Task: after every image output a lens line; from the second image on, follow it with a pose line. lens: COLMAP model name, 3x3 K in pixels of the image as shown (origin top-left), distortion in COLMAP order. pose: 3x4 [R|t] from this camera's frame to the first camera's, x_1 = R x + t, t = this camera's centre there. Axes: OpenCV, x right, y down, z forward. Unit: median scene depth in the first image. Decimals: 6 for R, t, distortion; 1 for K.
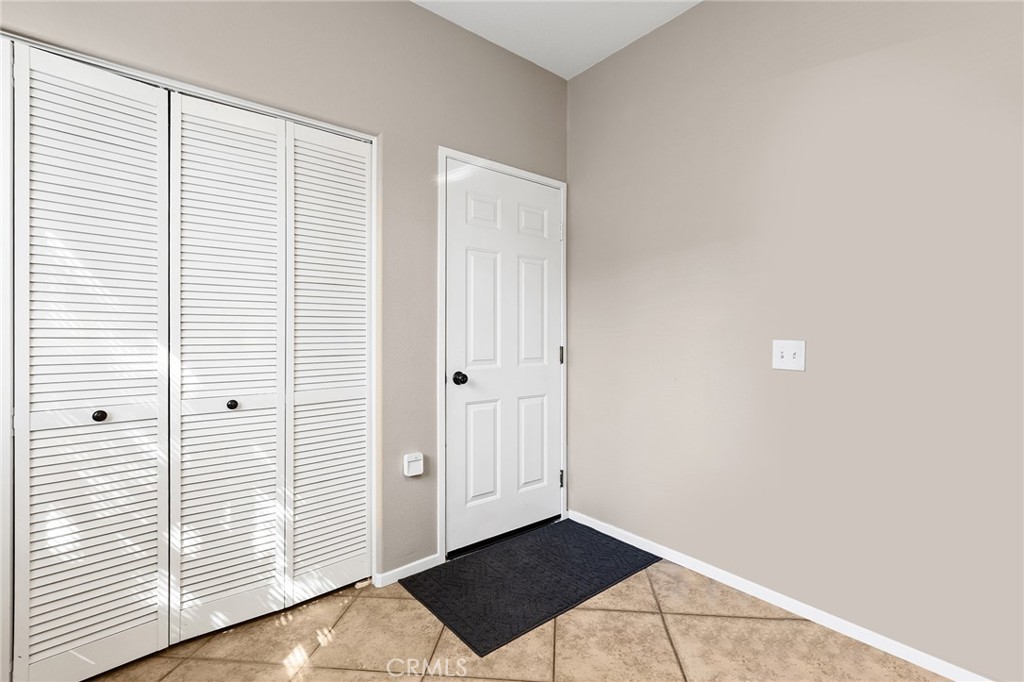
lens RADIAL K [[464.2, 0, 510.2], [0, 464.2, 336.7], [0, 0, 1]] dist [0.001024, -0.000610]
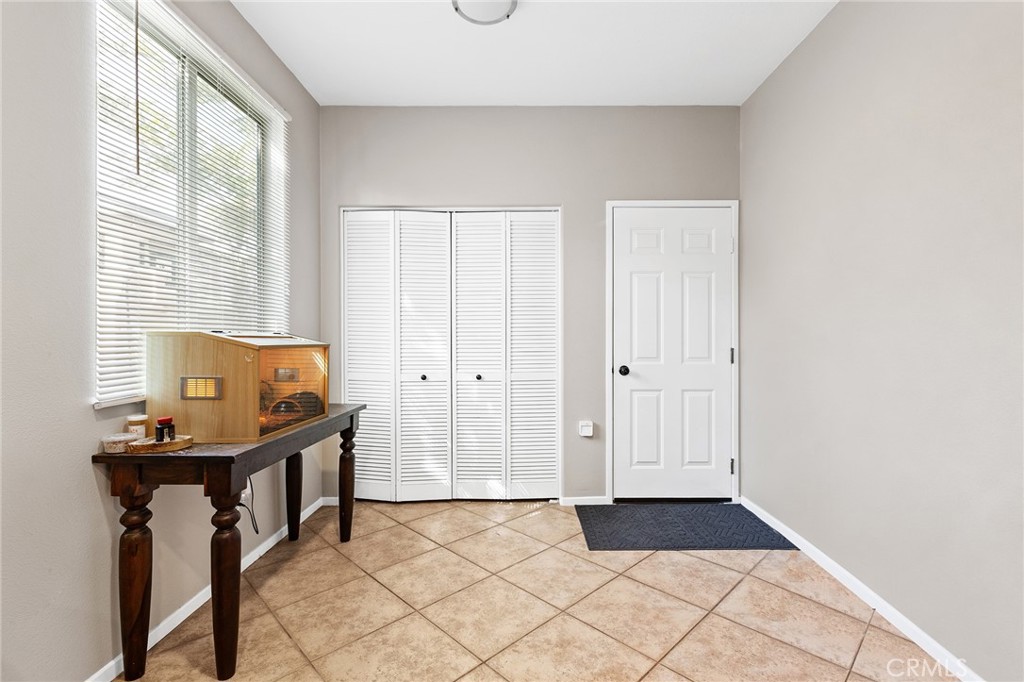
lens RADIAL K [[464.2, 0, 515.4], [0, 464.2, 340.9], [0, 0, 1]] dist [0.001024, -0.000610]
pose [[0.767753, 0.003623, -0.640736, 0.521994], [0.002281, 0.999962, 0.008388, -0.008366], [0.640742, -0.007901, 0.767715, -0.232181]]
